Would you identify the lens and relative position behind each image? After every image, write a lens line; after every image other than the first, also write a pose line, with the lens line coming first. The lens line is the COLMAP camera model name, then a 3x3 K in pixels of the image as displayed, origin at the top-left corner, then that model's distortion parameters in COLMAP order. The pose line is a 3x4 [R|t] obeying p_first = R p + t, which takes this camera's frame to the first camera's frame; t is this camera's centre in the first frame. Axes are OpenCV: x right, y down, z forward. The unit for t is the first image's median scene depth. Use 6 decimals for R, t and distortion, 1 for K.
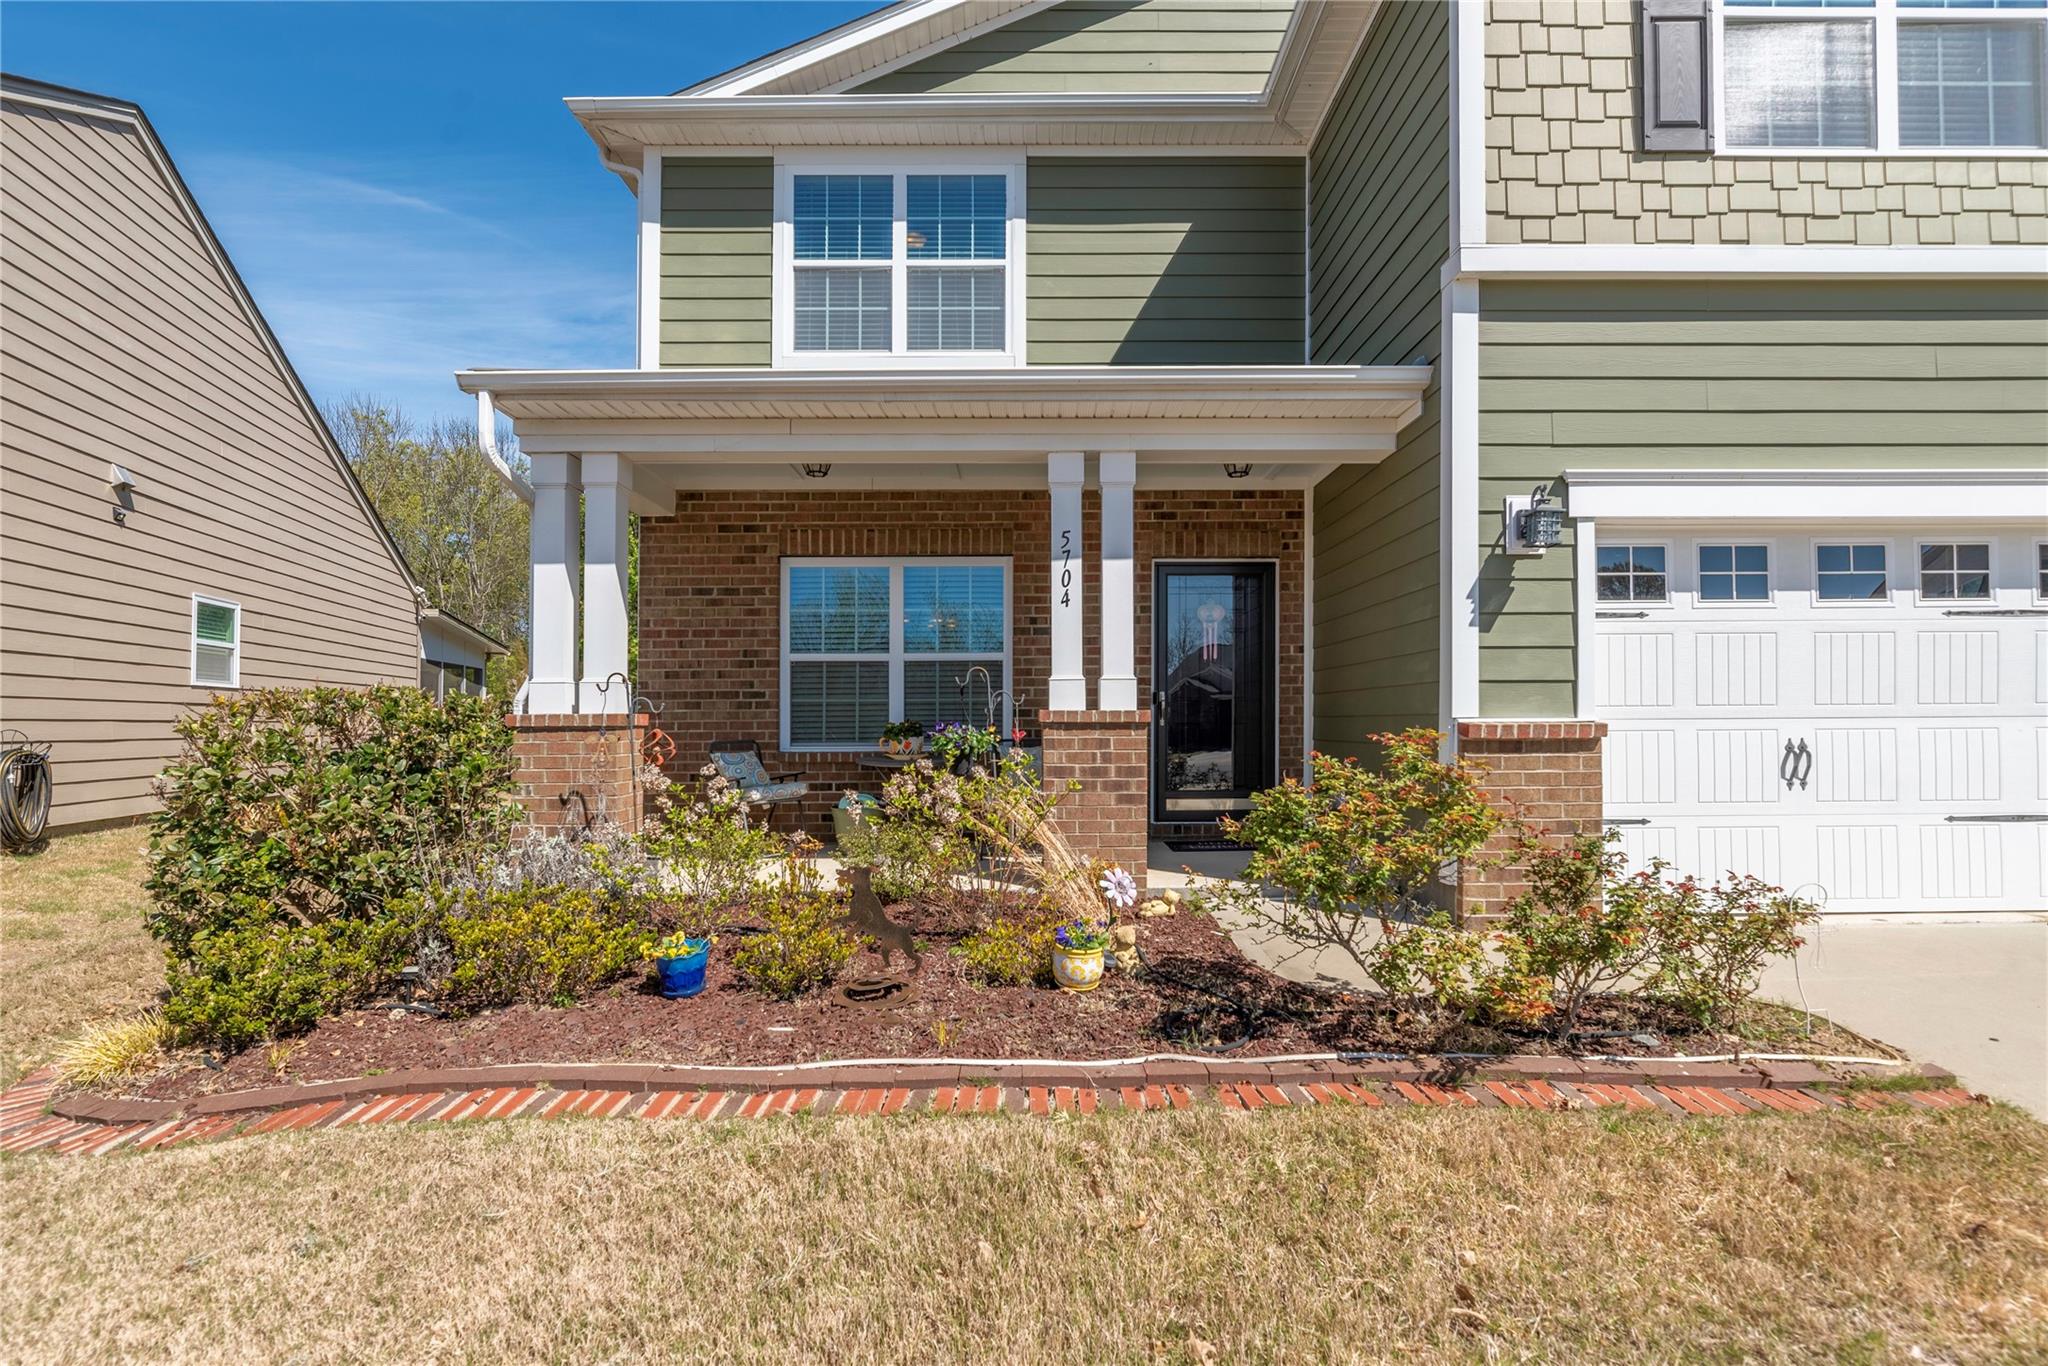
lens RADIAL K [[959.1, 0, 1004.9], [0, 959.1, 702.4], [0, 0, 1]] dist [-0.000055, -0.000807]
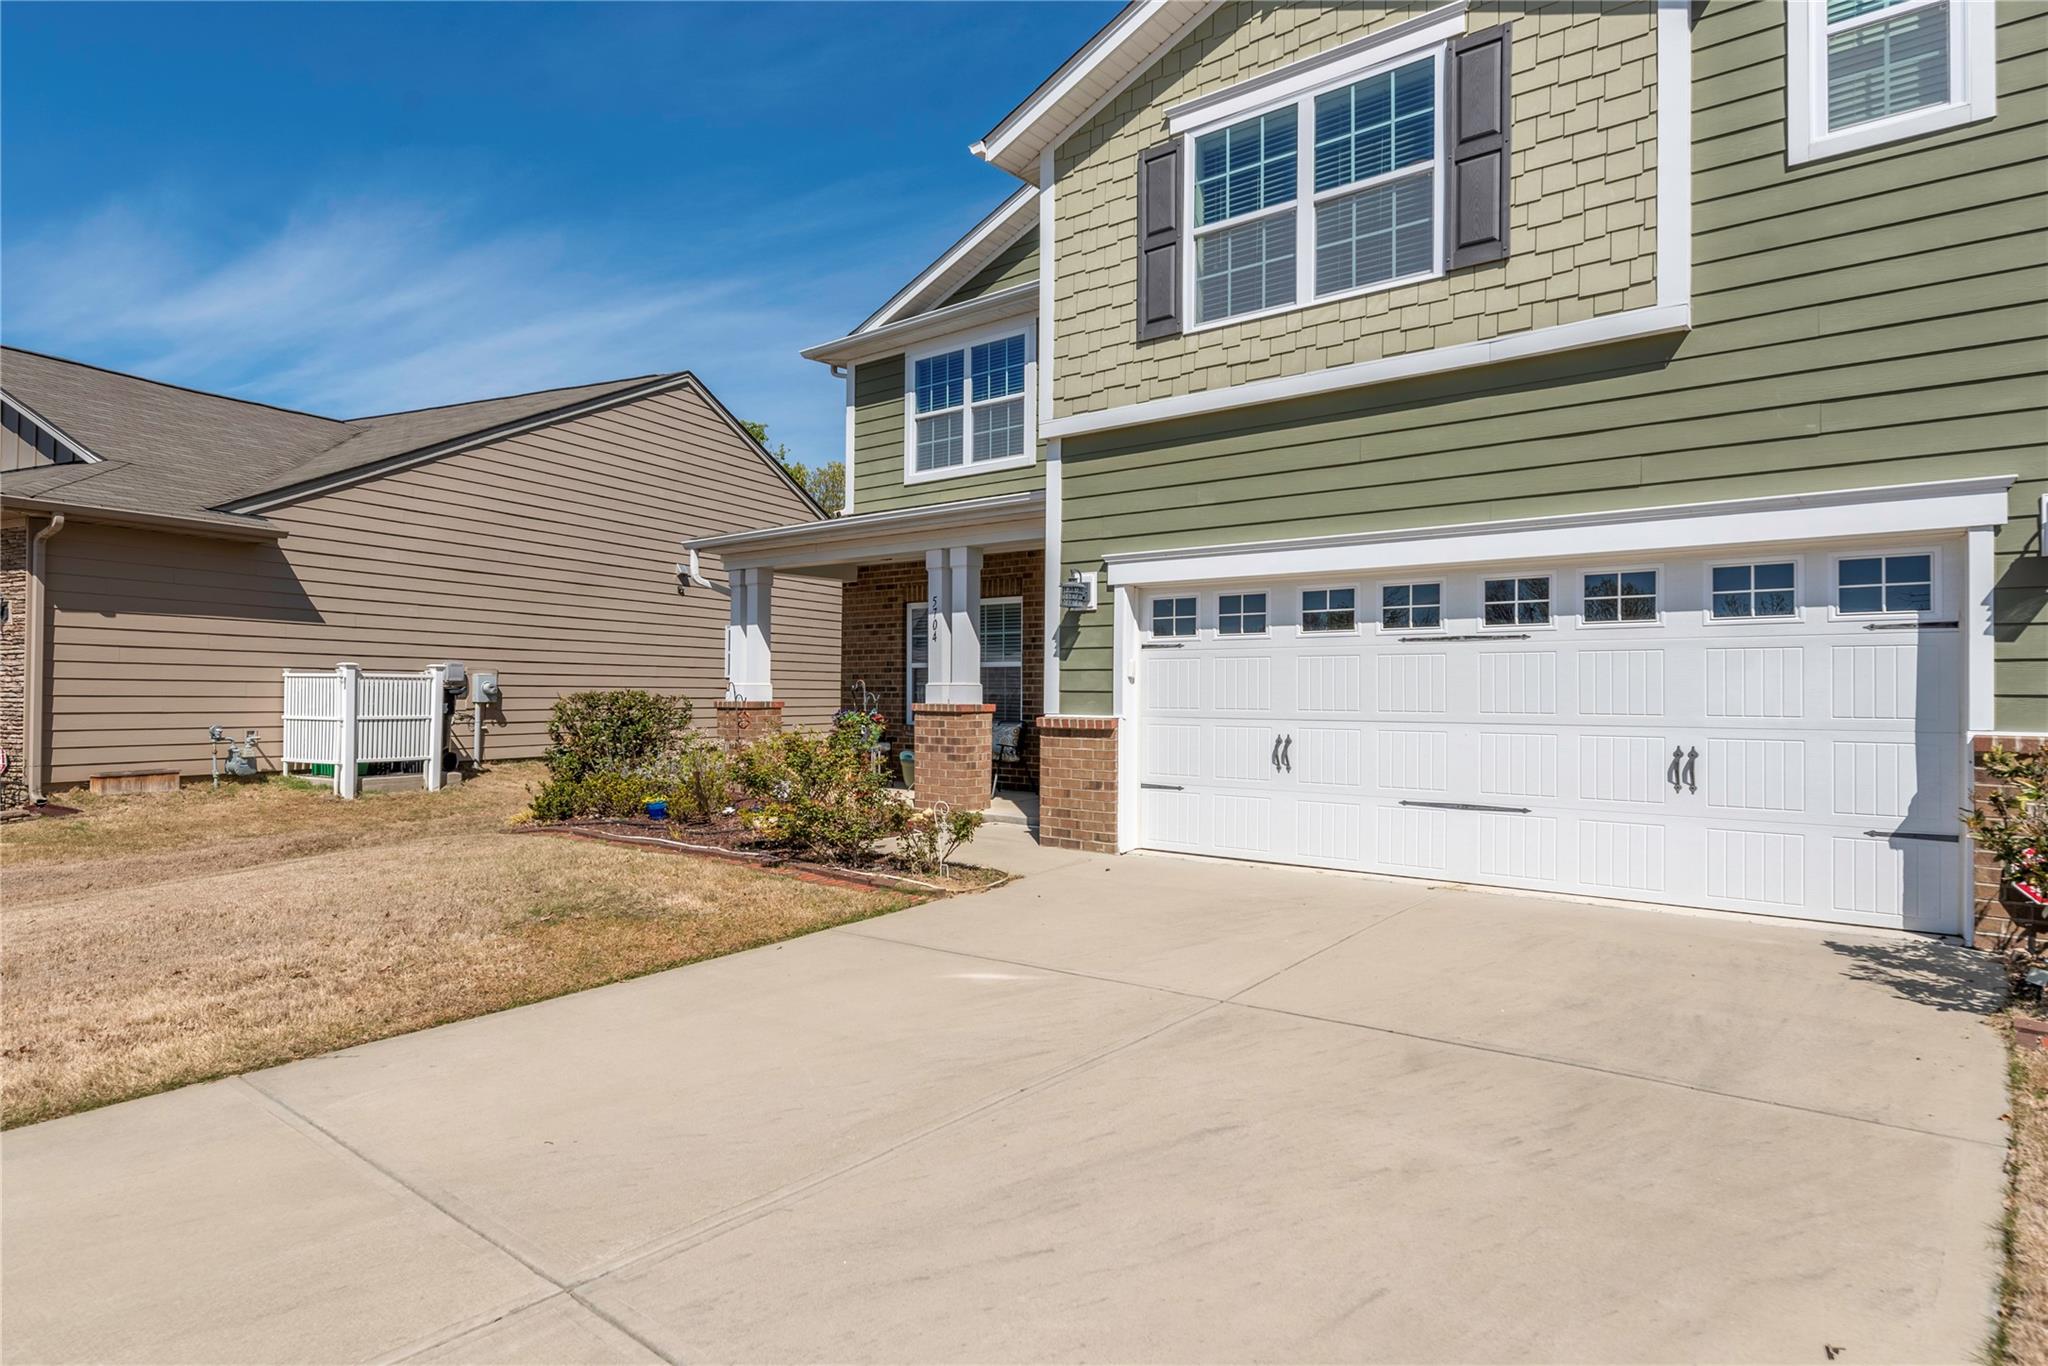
lens RADIAL K [[1043.8, 0, 1028.7], [0, 1043.8, 680.9], [0, 0, 1]] dist [-0.001842, -0.000059]
pose [[0.799078, 0.004526, -0.601210, 1.412620], [-0.000584, 0.999977, 0.006752, -0.048185], [0.601227, -0.005044, 0.799063, -0.392987]]
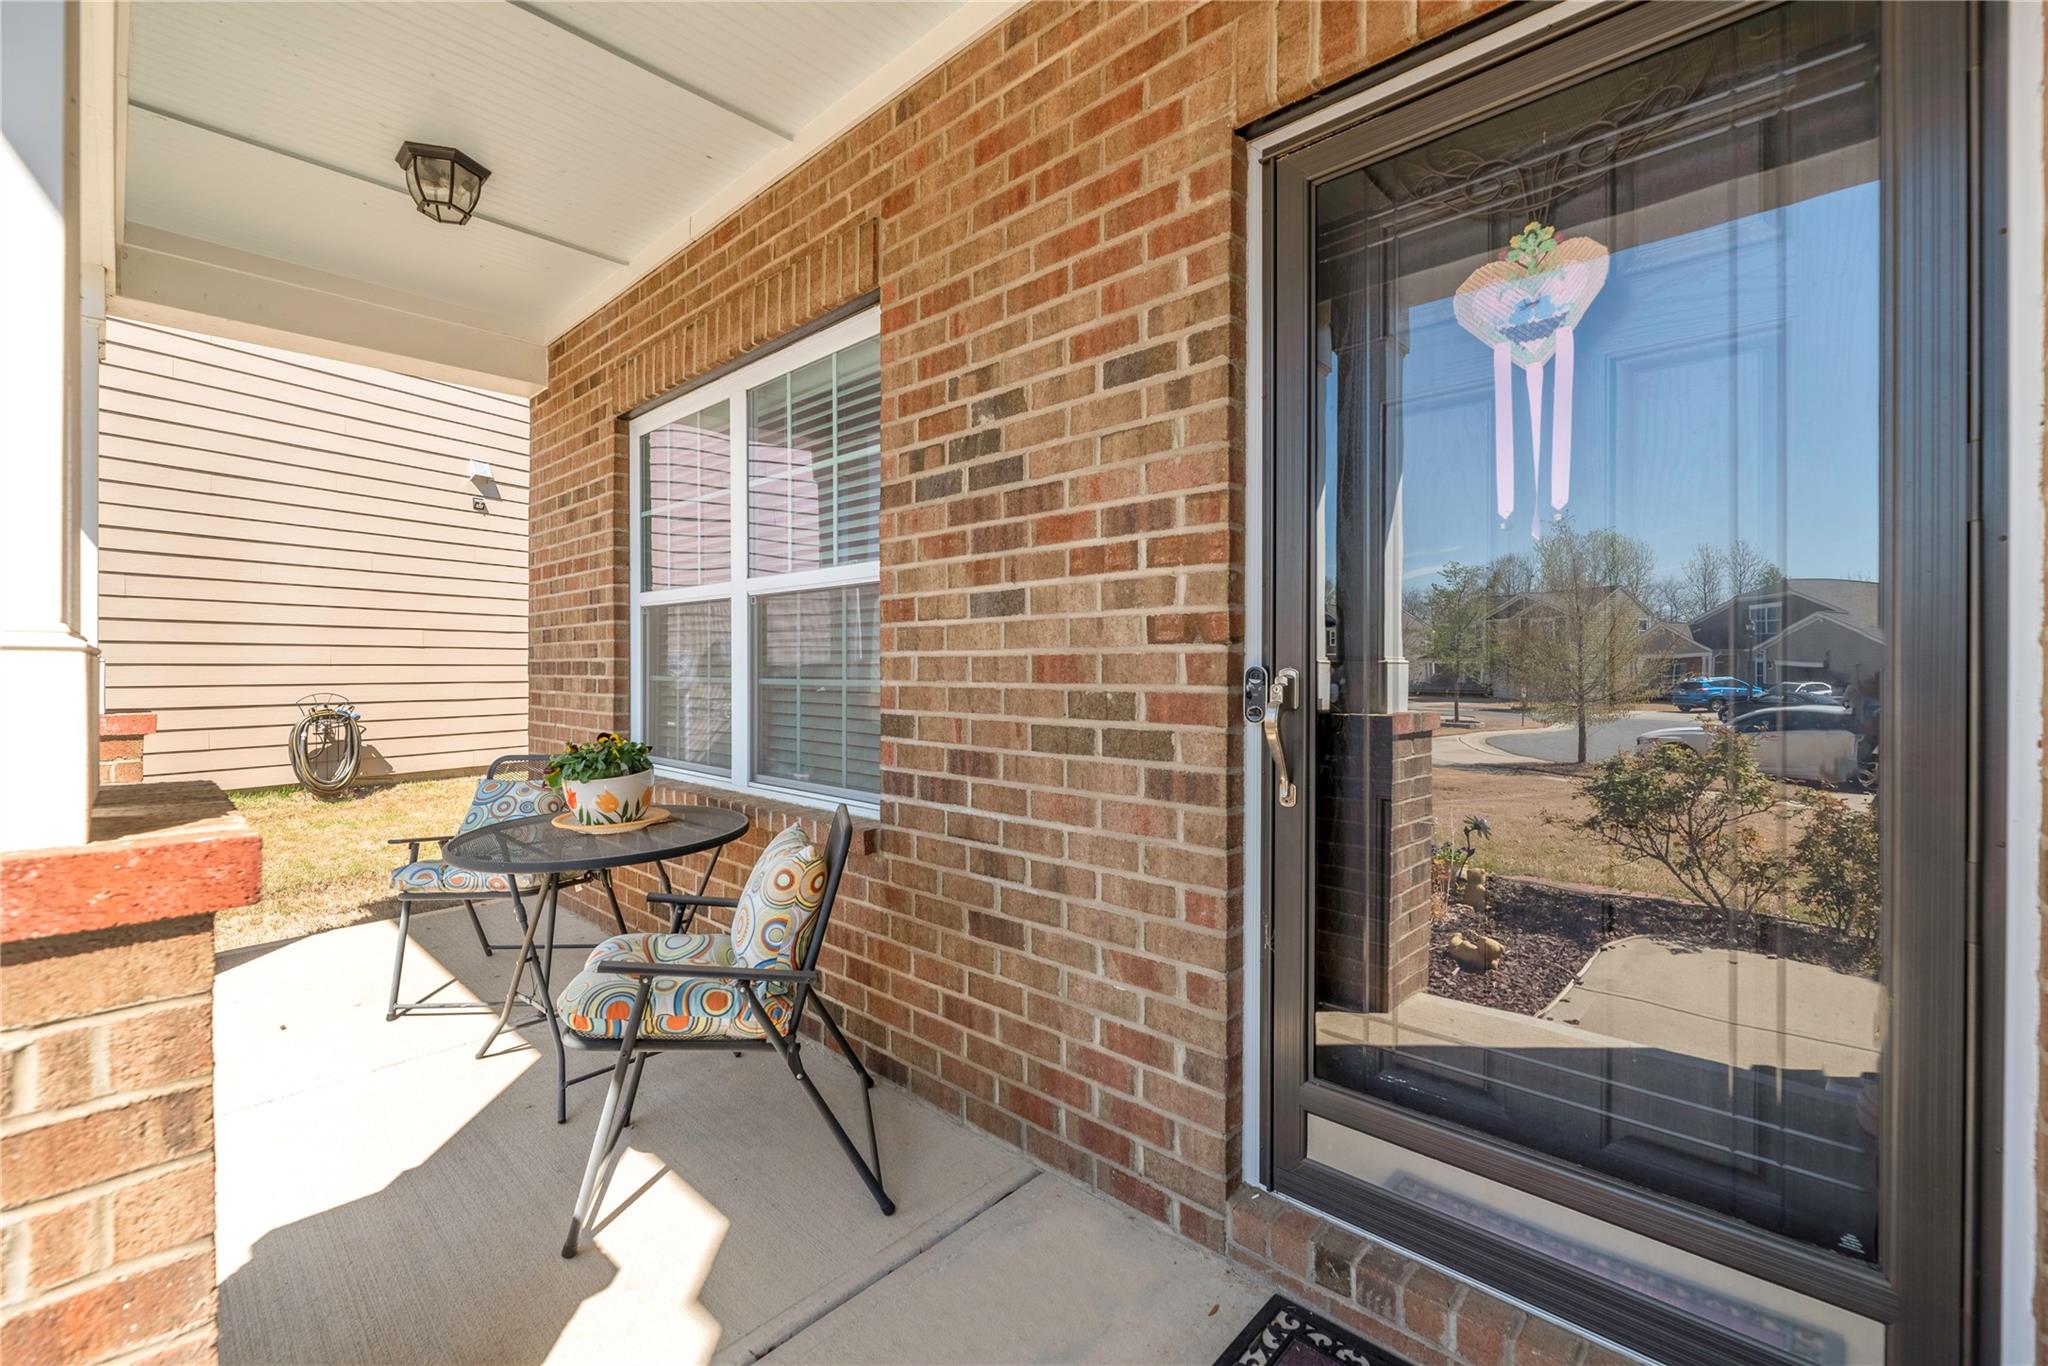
lens RADIAL K [[836.0, 0, 1019.5], [0, 836.0, 670.8], [0, 0, 1]] dist [-0.000986, -0.000101]
pose [[0.720265, 0.011312, -0.693606, 0.387326], [0.003525, 0.999794, 0.019967, -0.021764], [0.693690, -0.016827, 0.720077, 1.163537]]
